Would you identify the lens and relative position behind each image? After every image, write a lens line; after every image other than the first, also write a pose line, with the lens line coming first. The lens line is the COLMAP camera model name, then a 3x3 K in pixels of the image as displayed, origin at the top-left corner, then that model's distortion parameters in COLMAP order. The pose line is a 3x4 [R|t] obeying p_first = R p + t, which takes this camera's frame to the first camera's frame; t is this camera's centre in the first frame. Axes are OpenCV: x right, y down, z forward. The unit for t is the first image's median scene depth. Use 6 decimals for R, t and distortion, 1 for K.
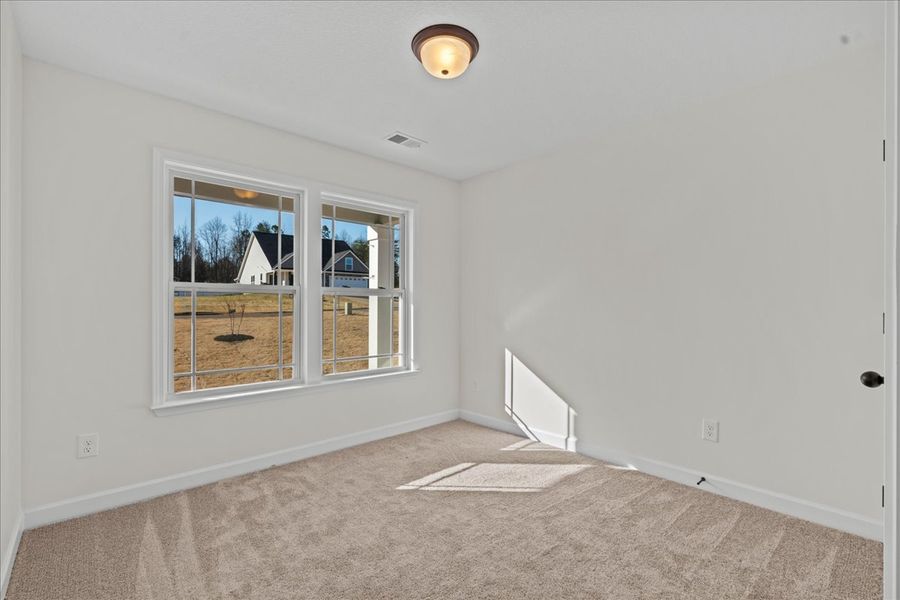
lens RADIAL K [[407.9, 0, 449.3], [0, 407.9, 303.7], [0, 0, 1]] dist [-0.002132, -0.000318]
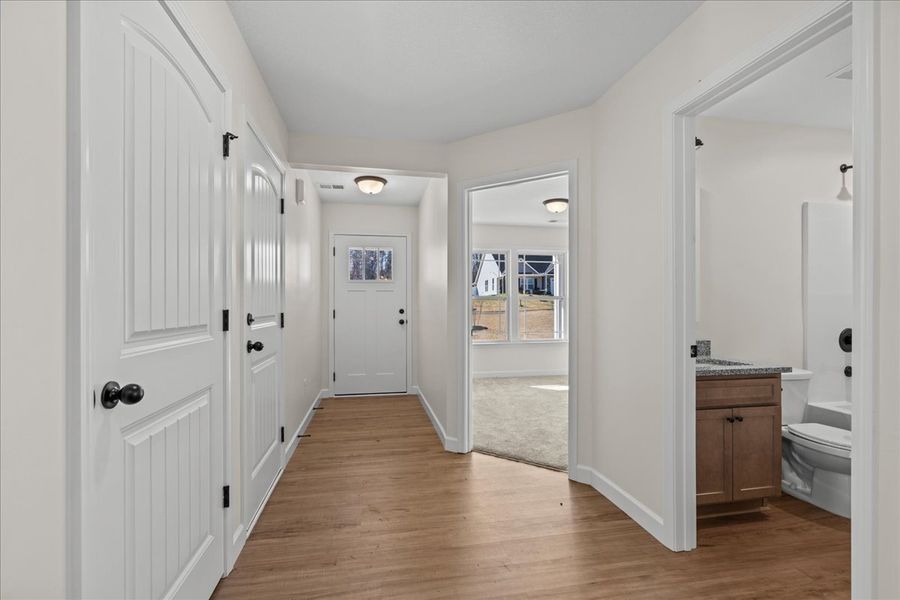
lens RADIAL K [[407.9, 0, 449.3], [0, 407.9, 303.7], [0, 0, 1]] dist [-0.002132, -0.000318]
pose [[0.857632, -0.007715, -0.514206, 0.120466], [0.006716, 0.999970, -0.003800, 0.002914], [0.514220, -0.000194, 0.857658, -0.255021]]
